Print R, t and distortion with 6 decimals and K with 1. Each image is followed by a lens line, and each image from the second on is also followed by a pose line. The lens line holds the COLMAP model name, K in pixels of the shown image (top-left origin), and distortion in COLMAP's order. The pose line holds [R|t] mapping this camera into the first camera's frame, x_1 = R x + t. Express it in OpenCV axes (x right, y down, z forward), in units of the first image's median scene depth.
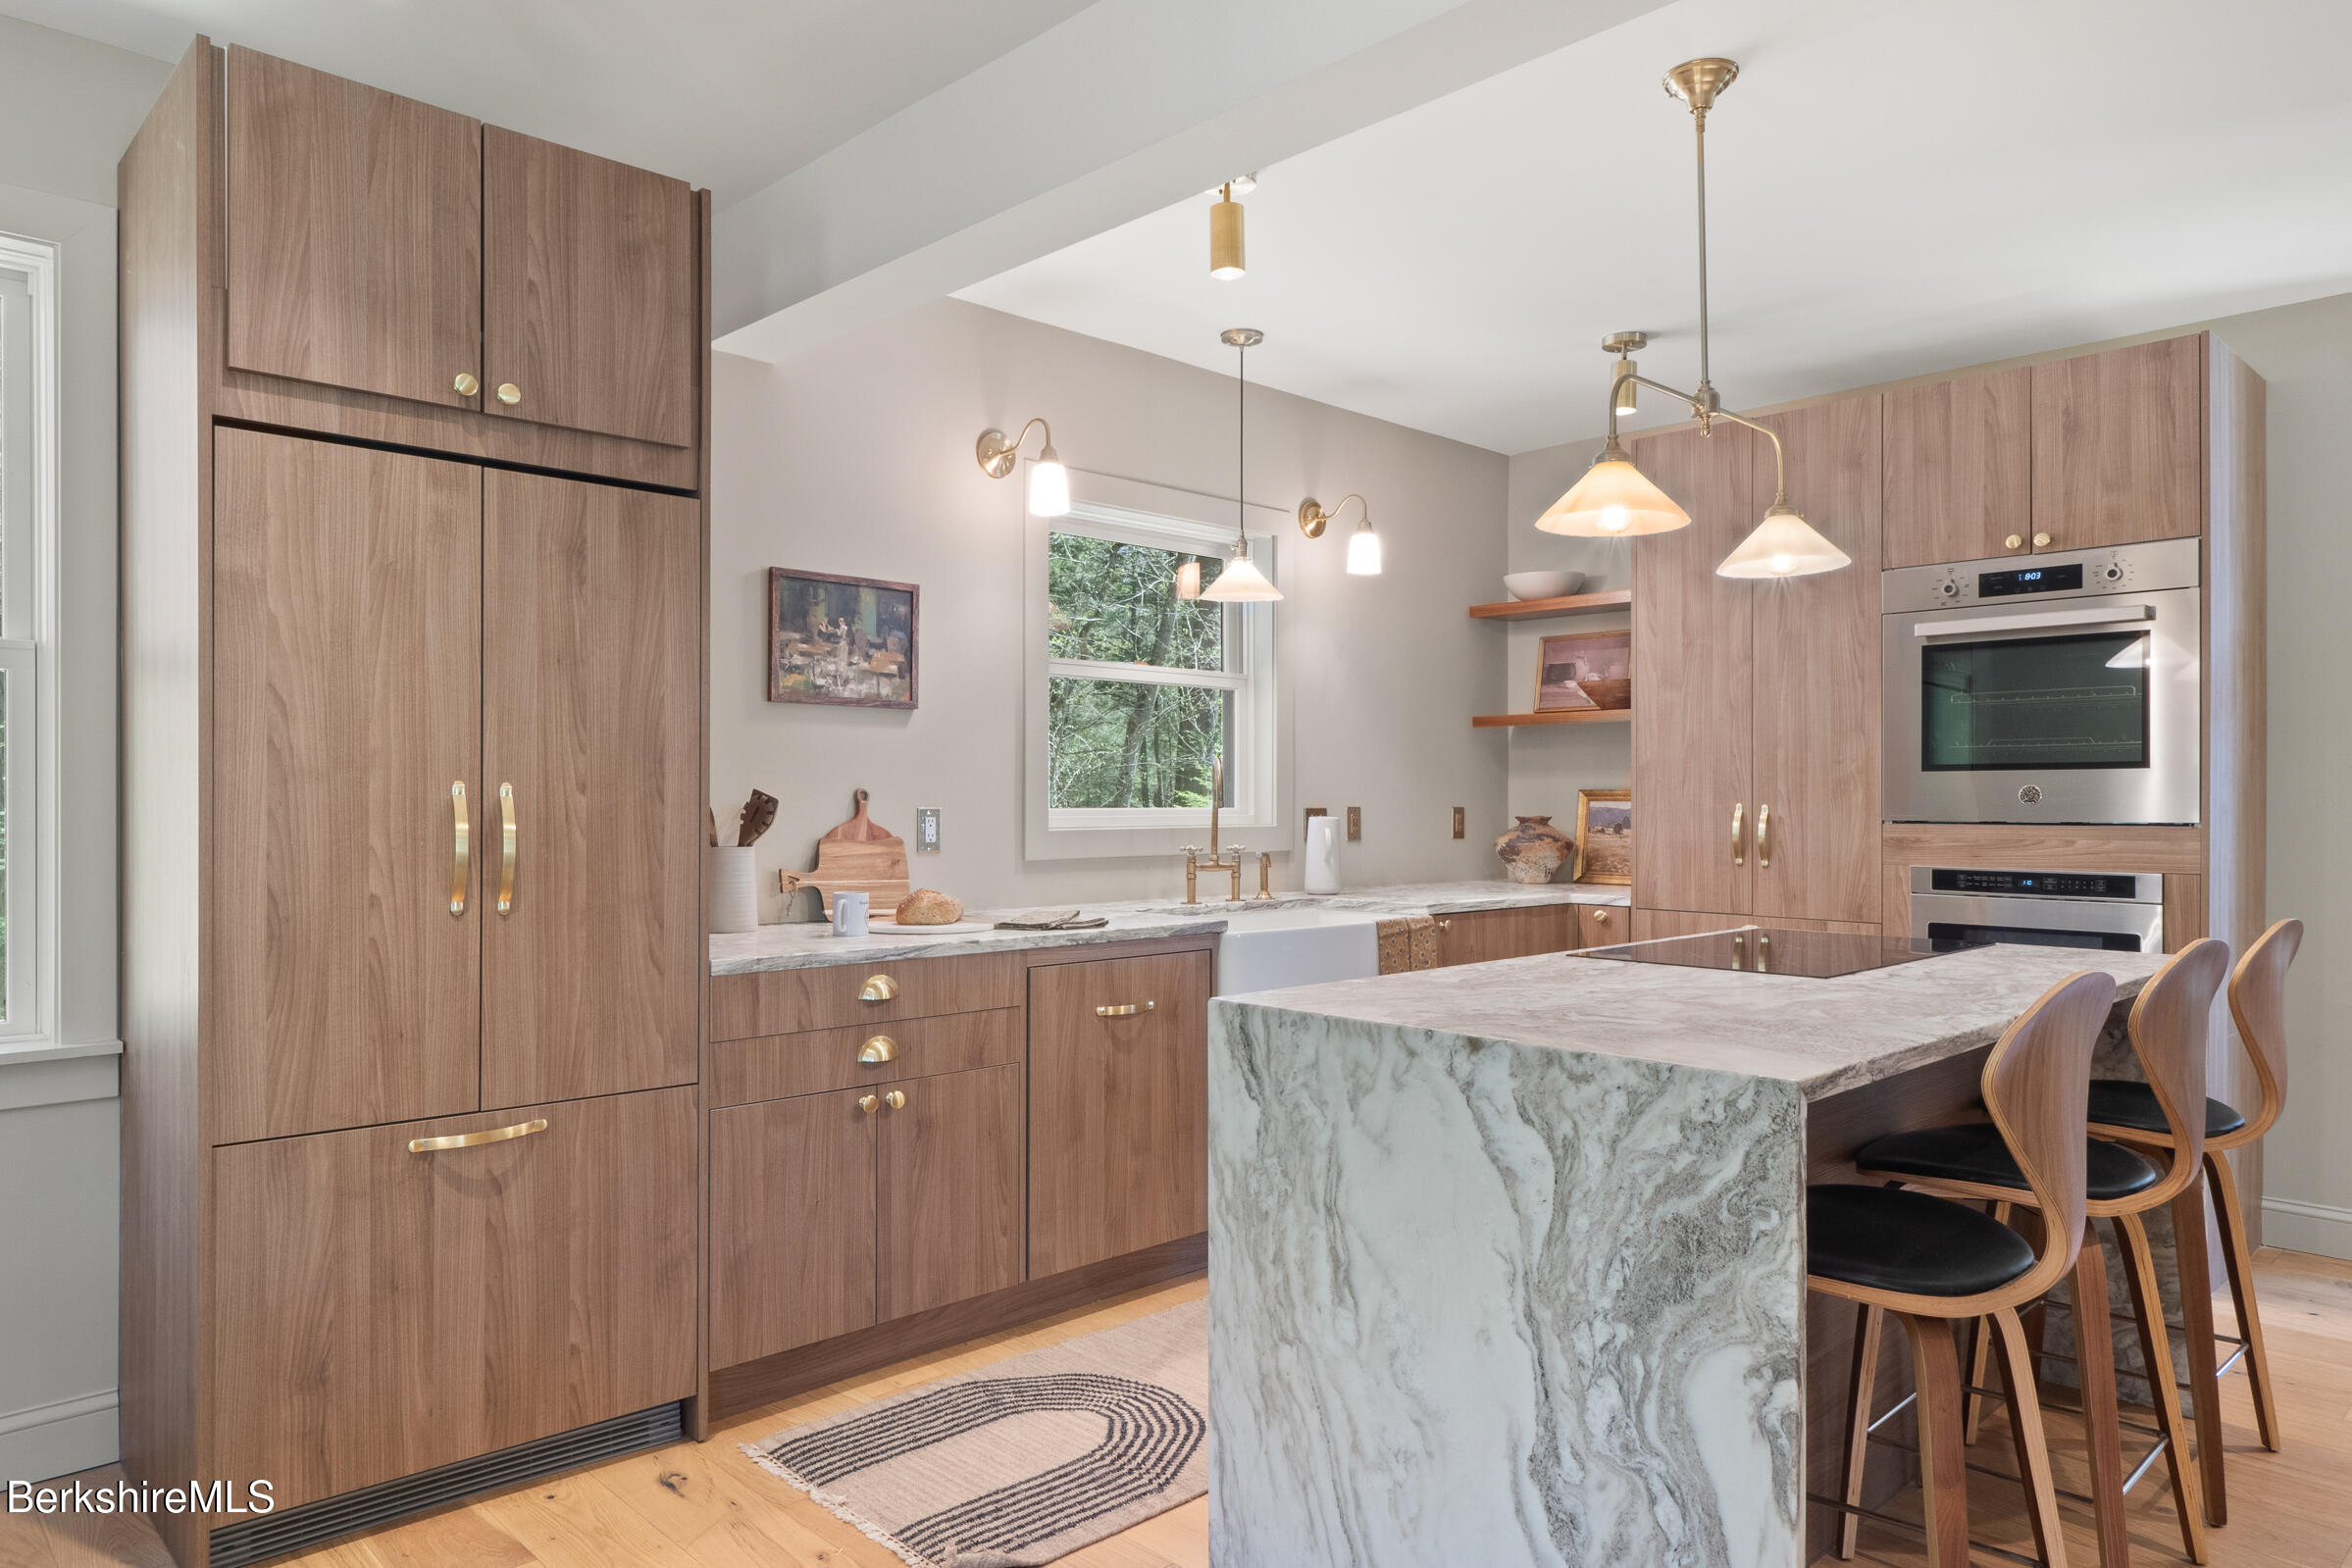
lens RADIAL K [[1474.0, 0, 1172.4], [0, 1474.0, 794.7], [0, 0, 1]] dist [-0.008693, 0.001697]
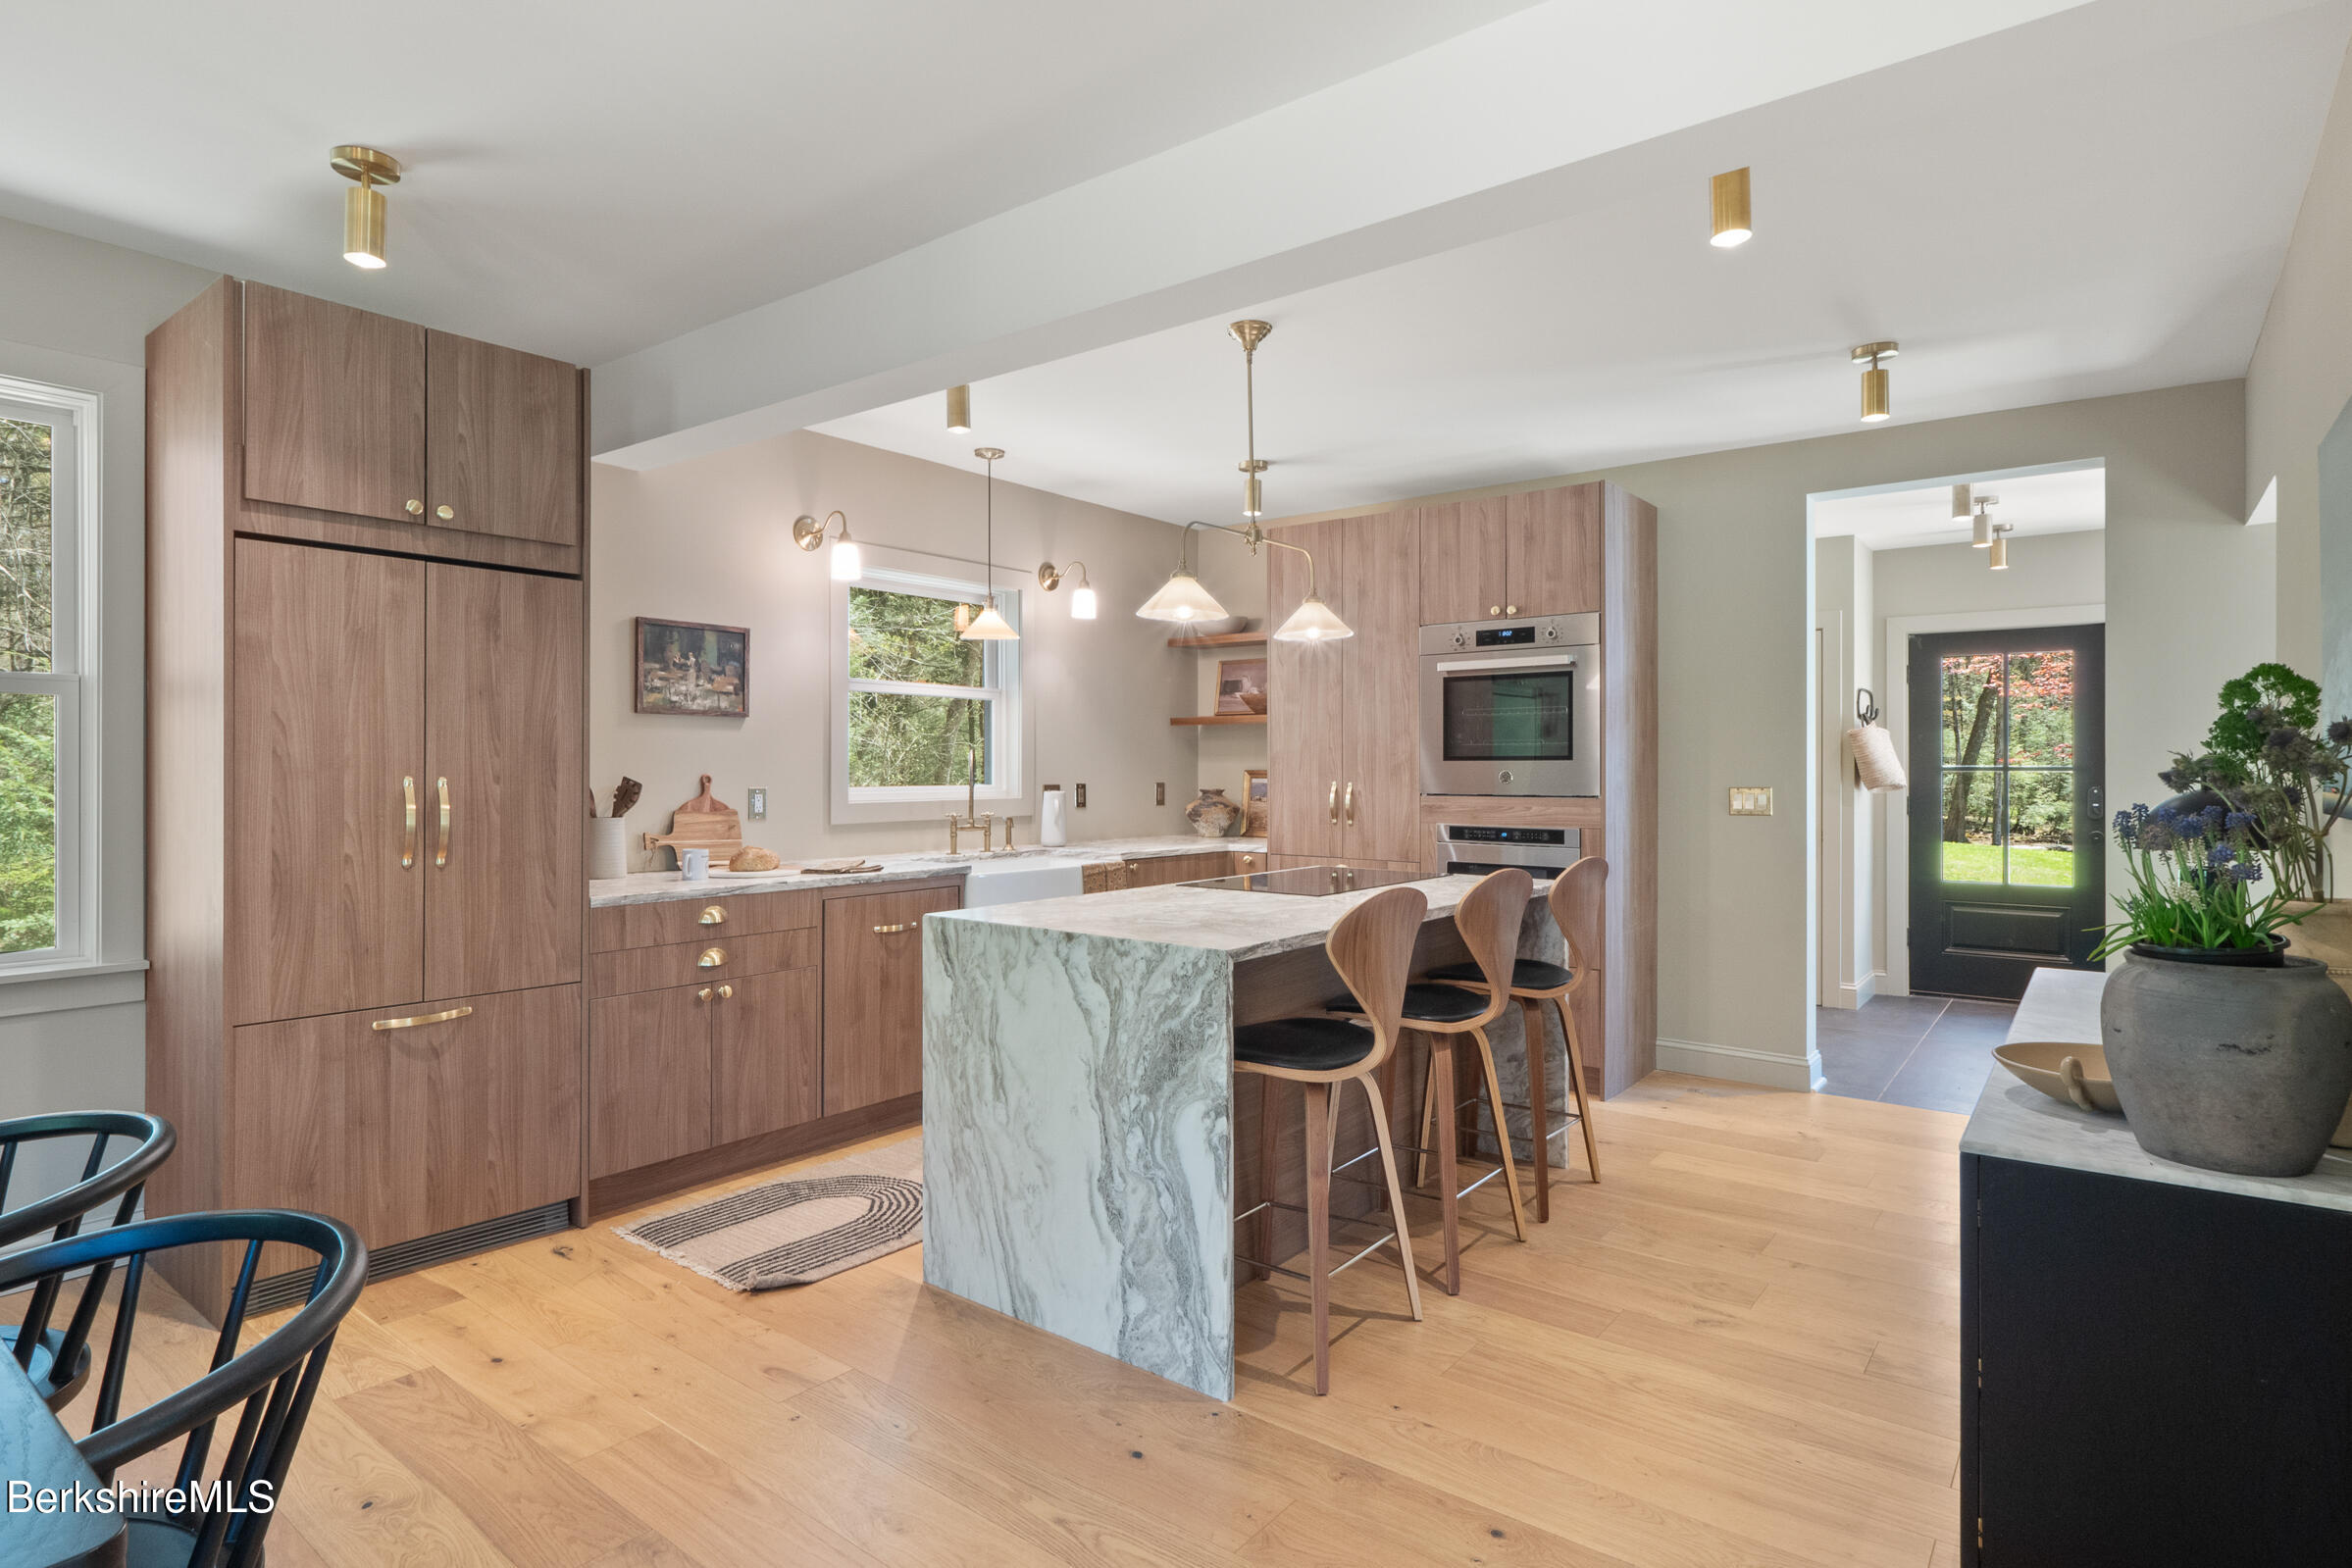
lens RADIAL K [[1206.9, 0, 1168.5], [0, 1206.9, 760.3], [0, 0, 1]] dist [-0.003555, -0.004987]
pose [[0.990374, -0.000310, 0.138420, 0.084652], [0.000733, 0.999995, -0.003003, -0.018057], [-0.138418, 0.003075, 0.990369, -0.251224]]
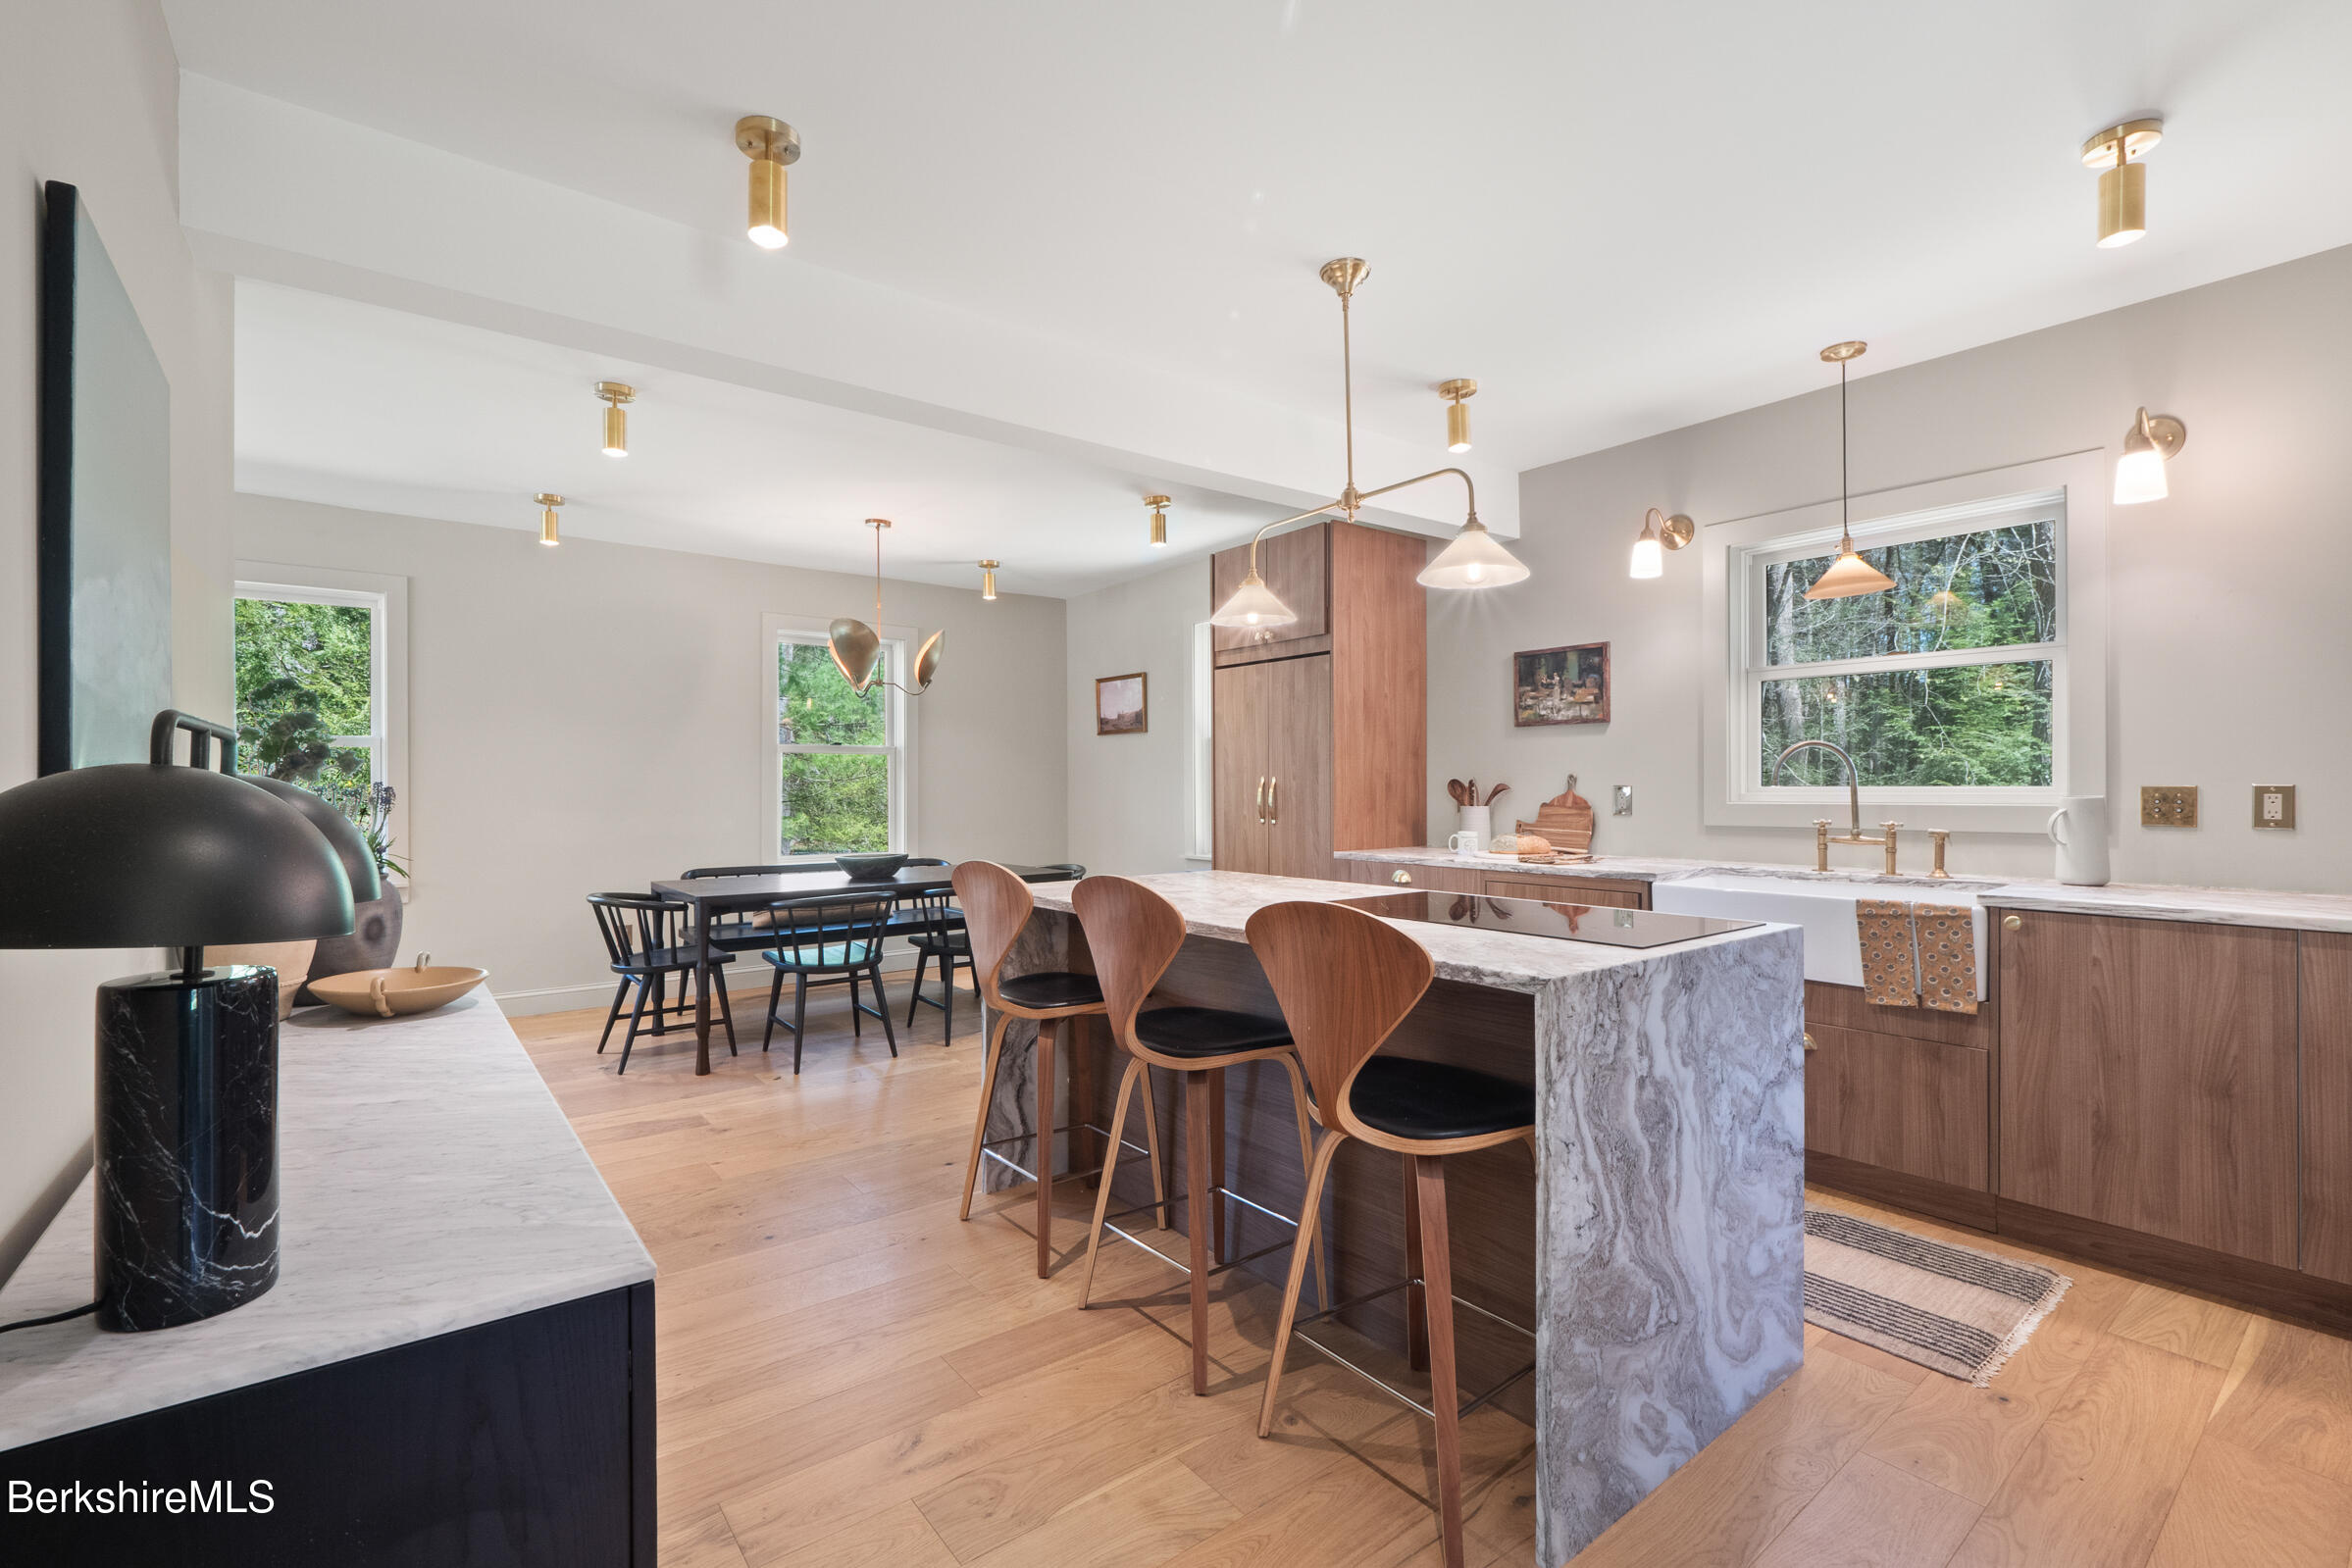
lens RADIAL K [[1040.6, 0, 1167.4], [0, 1040.6, 787.1], [0, 0, 1]] dist [0.004495, 0.000140]
pose [[-0.105086, 0.003918, -0.994455, 1.291105], [0.010217, 0.999944, 0.002860, 0.003045], [0.994411, -0.009860, -0.105120, 0.878155]]
